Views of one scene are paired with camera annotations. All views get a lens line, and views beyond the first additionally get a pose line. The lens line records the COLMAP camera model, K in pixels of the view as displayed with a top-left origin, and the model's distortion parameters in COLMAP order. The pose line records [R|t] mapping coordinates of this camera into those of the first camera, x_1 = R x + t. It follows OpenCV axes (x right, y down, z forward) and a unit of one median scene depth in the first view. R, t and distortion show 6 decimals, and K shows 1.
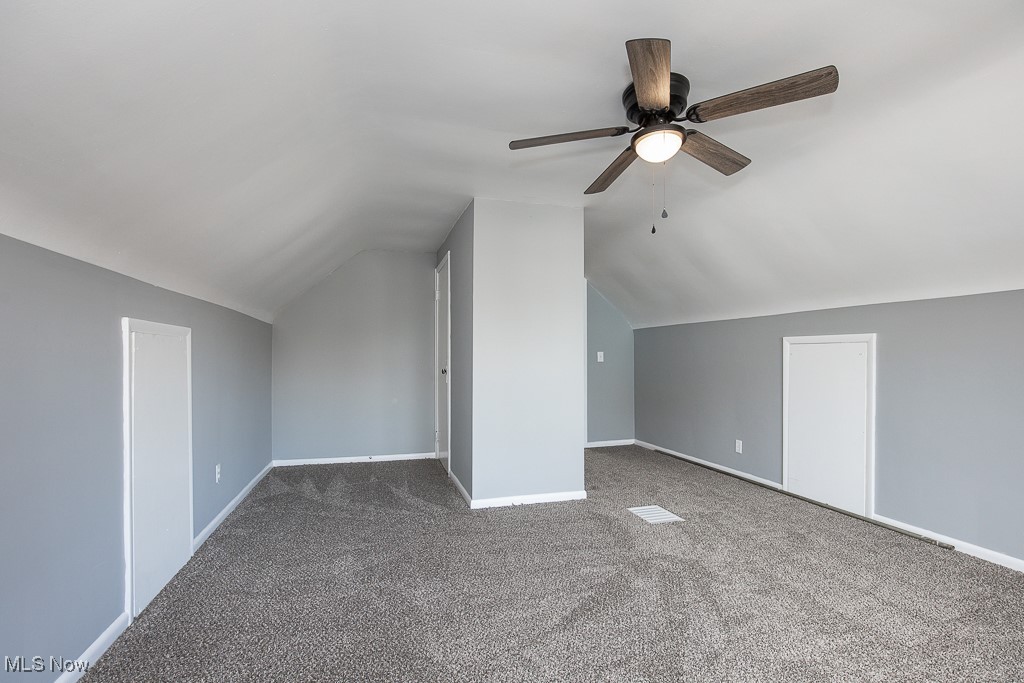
lens RADIAL K [[471.6, 0, 513.9], [0, 471.6, 344.2], [0, 0, 1]] dist [-0.000278, -0.000044]
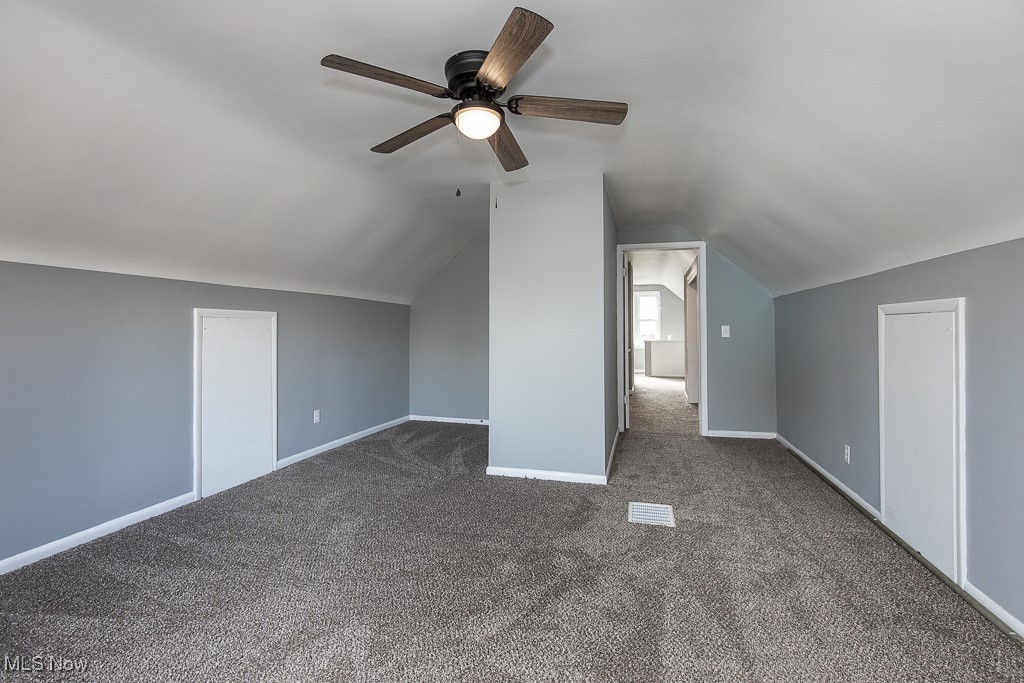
lens RADIAL K [[471.6, 0, 513.3], [0, 471.6, 336.6], [0, 0, 1]] dist [-0.000278, -0.000044]
pose [[0.846630, 0.006568, -0.532141, 0.526399], [0.015308, 0.999210, 0.036687, -0.001943], [0.531961, -0.039206, 0.845861, 0.135219]]
